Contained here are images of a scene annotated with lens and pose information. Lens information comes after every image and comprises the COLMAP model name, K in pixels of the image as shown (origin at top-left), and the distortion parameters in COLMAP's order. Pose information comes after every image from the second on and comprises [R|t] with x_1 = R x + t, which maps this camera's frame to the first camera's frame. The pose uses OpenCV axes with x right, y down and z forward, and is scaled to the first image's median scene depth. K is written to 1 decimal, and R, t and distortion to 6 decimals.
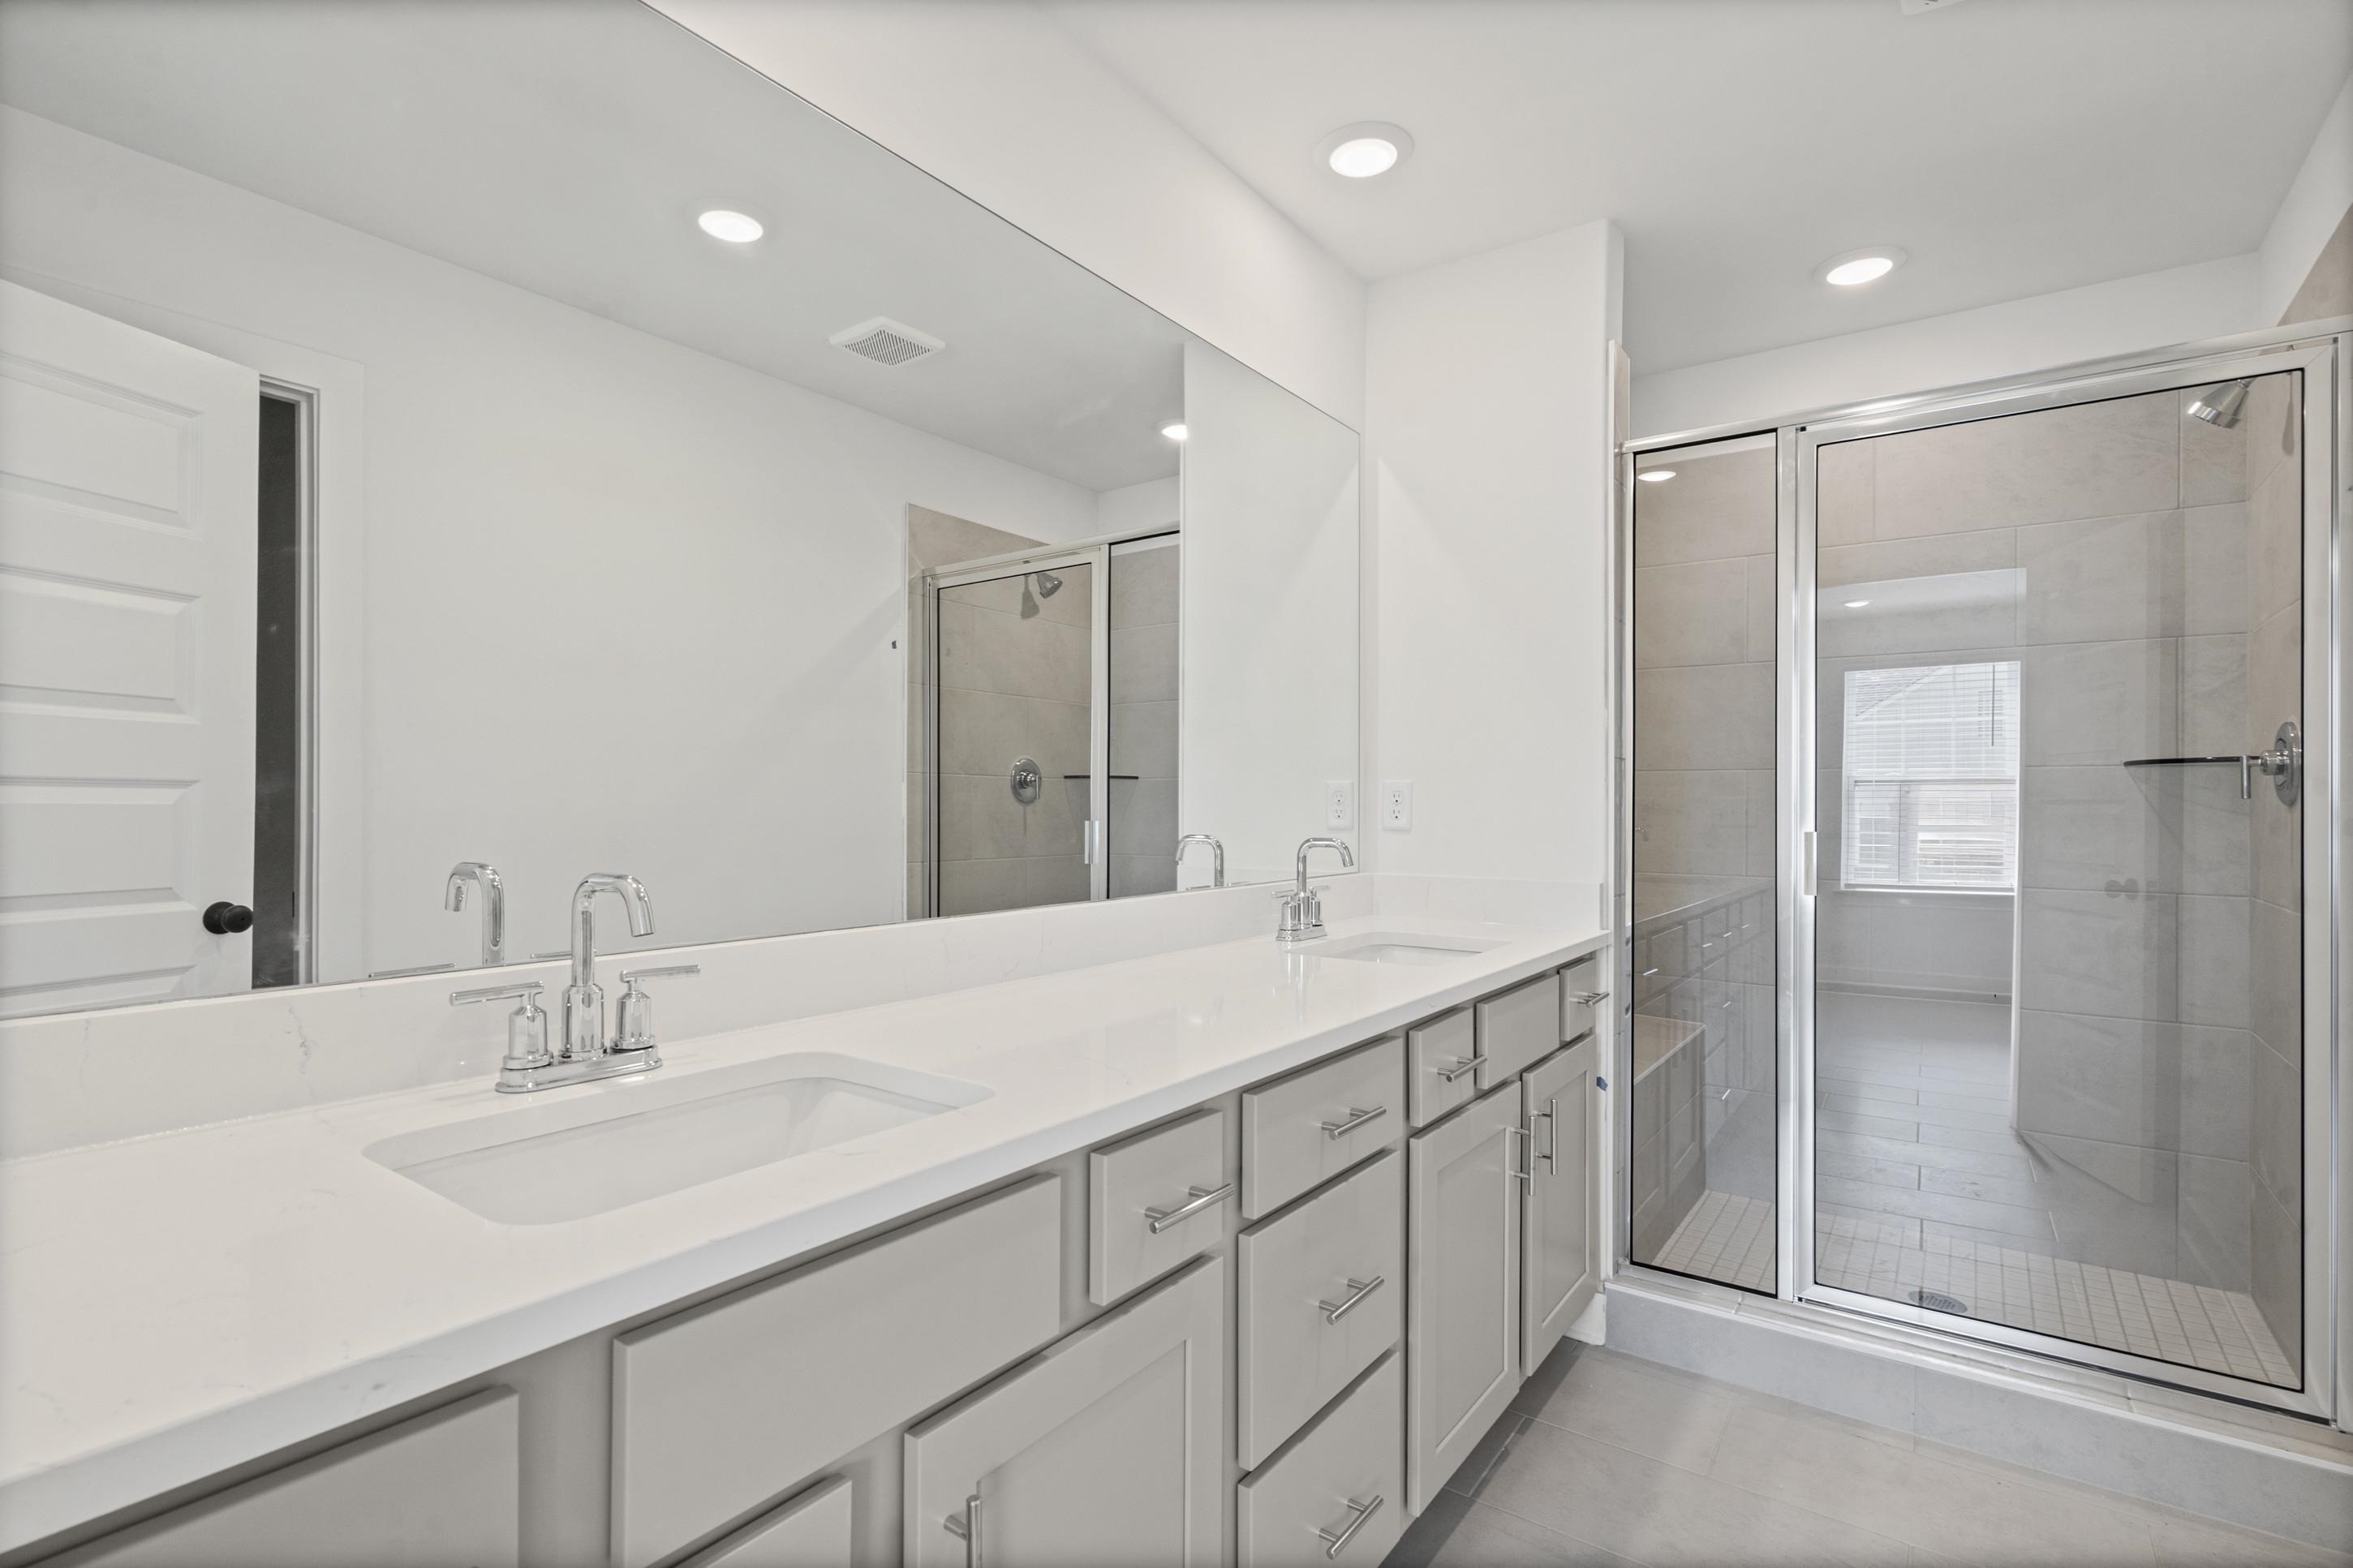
lens RADIAL K [[1076.6, 0, 1156.2], [0, 1076.6, 798.1], [0, 0, 1]] dist [0.000150, 0.000006]
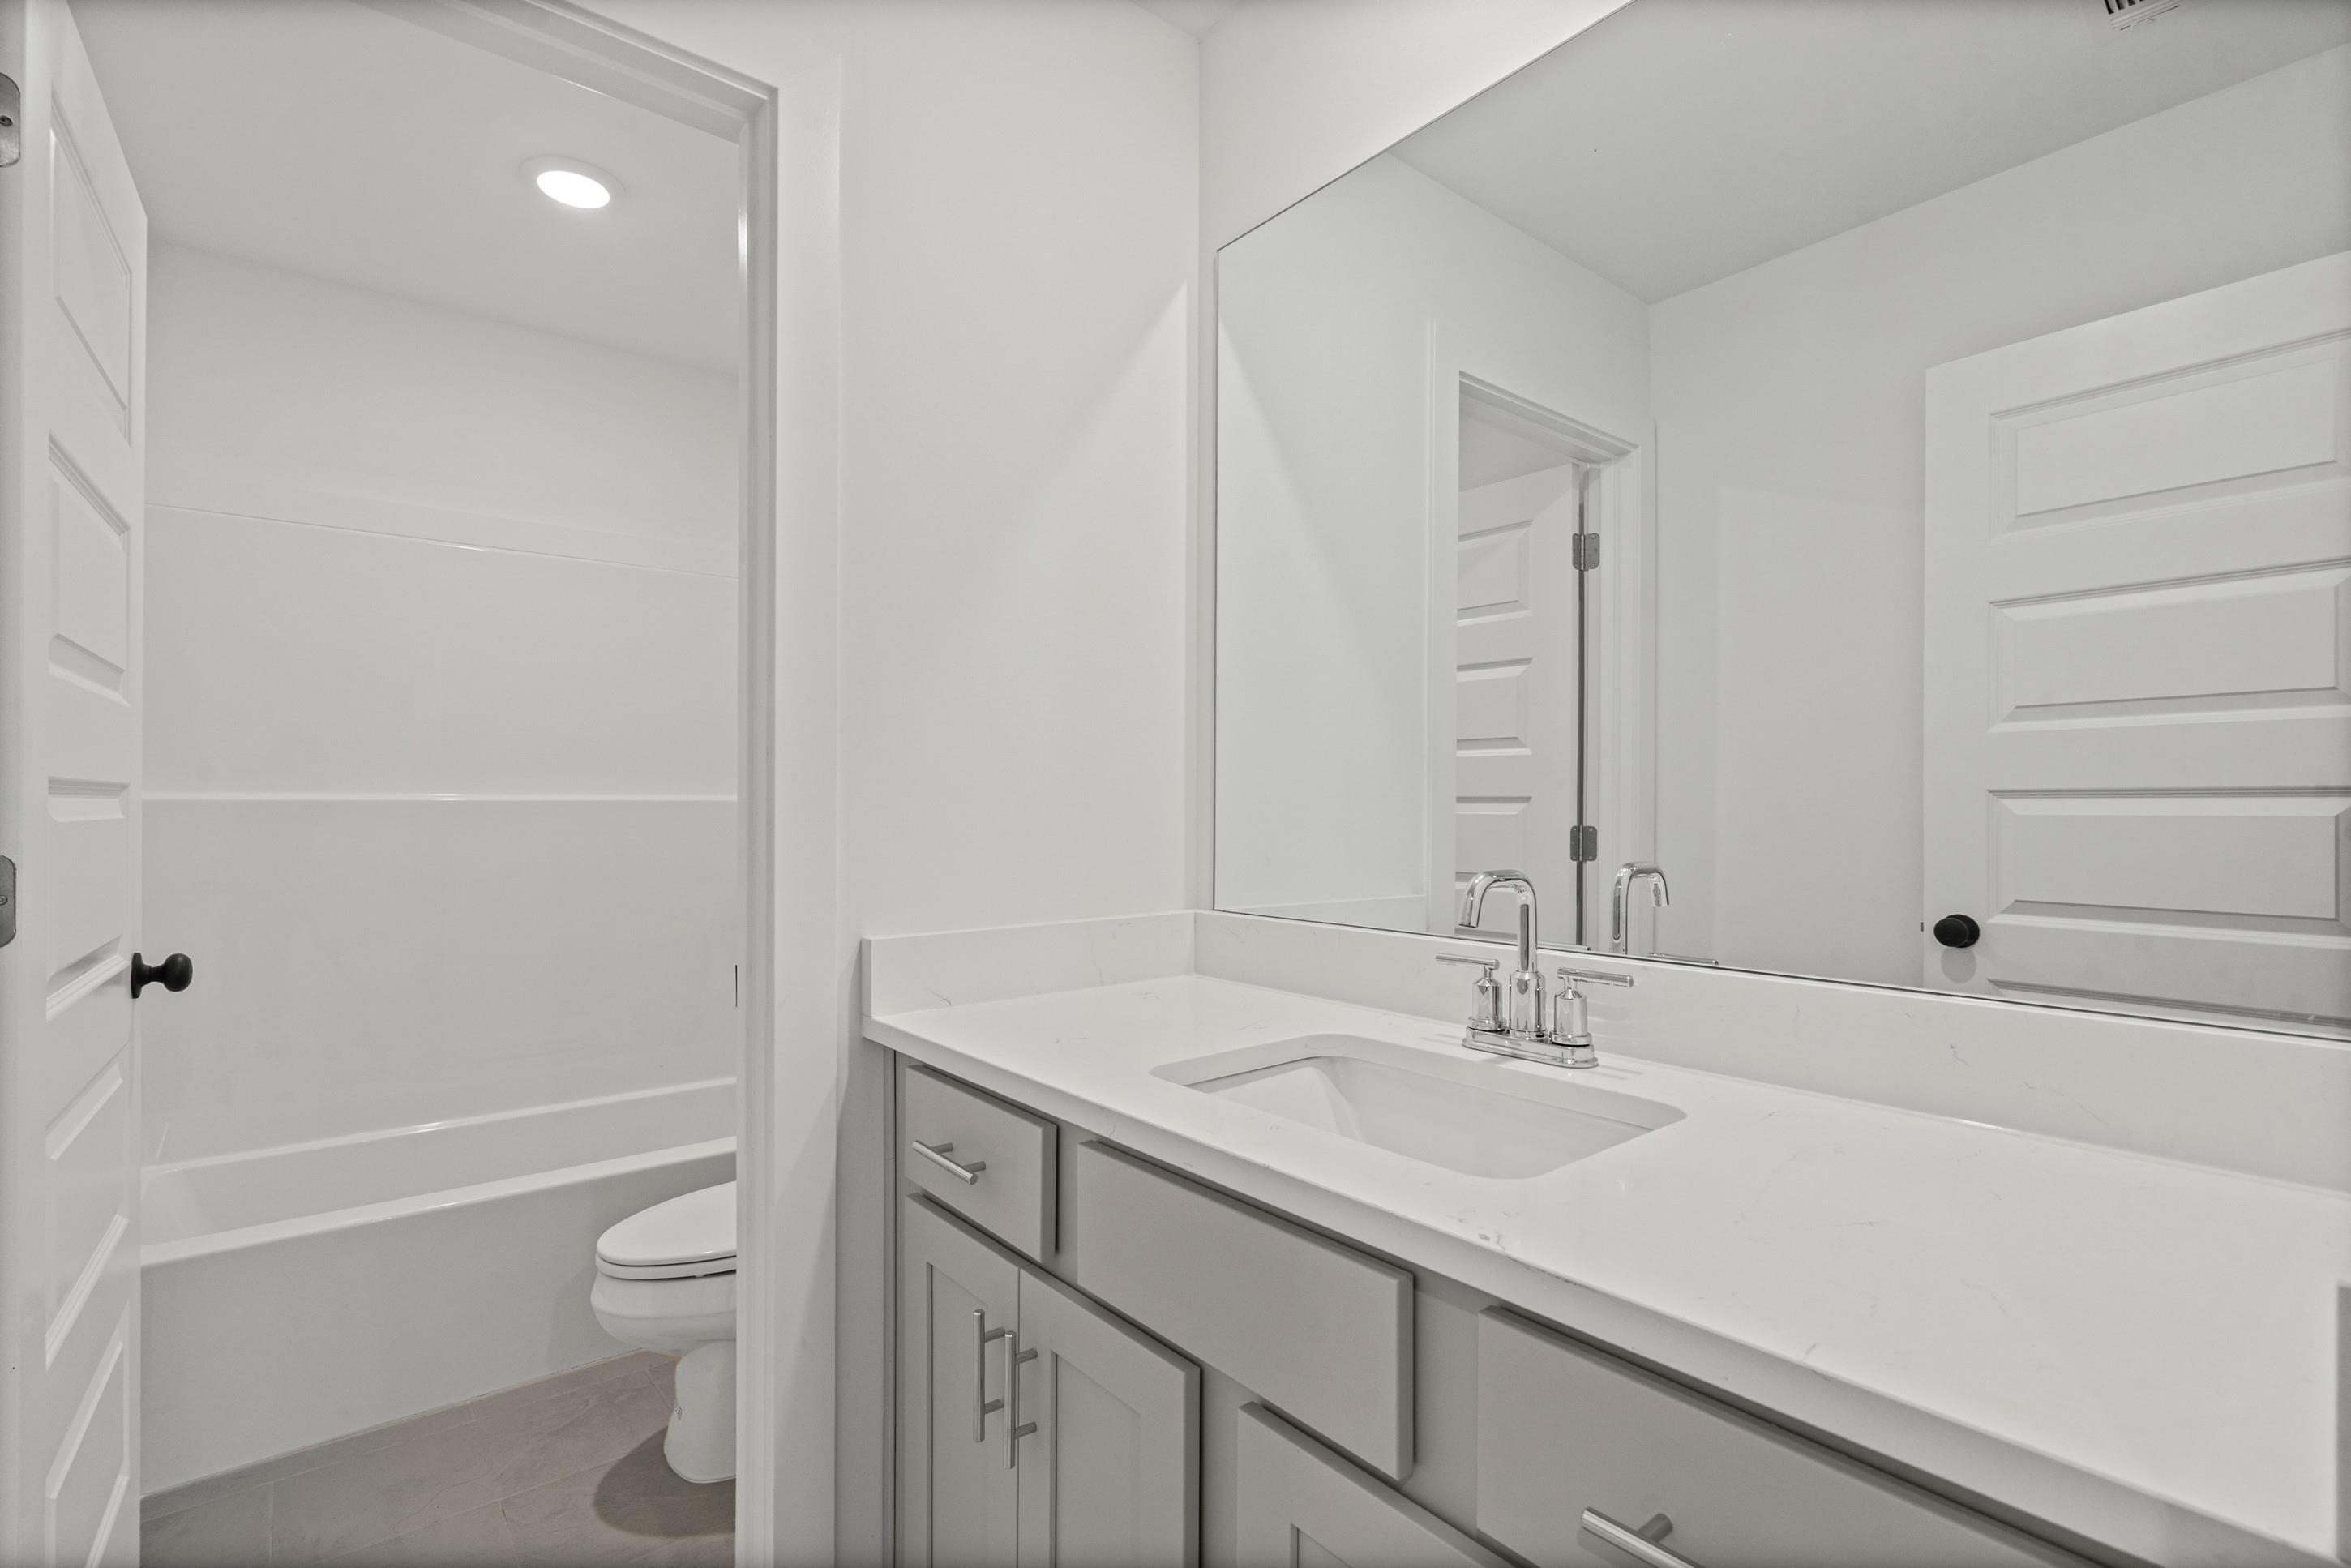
lens RADIAL K [[1075.8, 0, 1152.3], [0, 1075.8, 786.2], [0, 0, 1]] dist [0.000150, 0.000006]
pose [[-0.284923, -0.027512, -0.958155, 0.637897], [0.001247, 0.999577, -0.029073, 0.015965], [0.958550, -0.009478, -0.284768, 0.935160]]
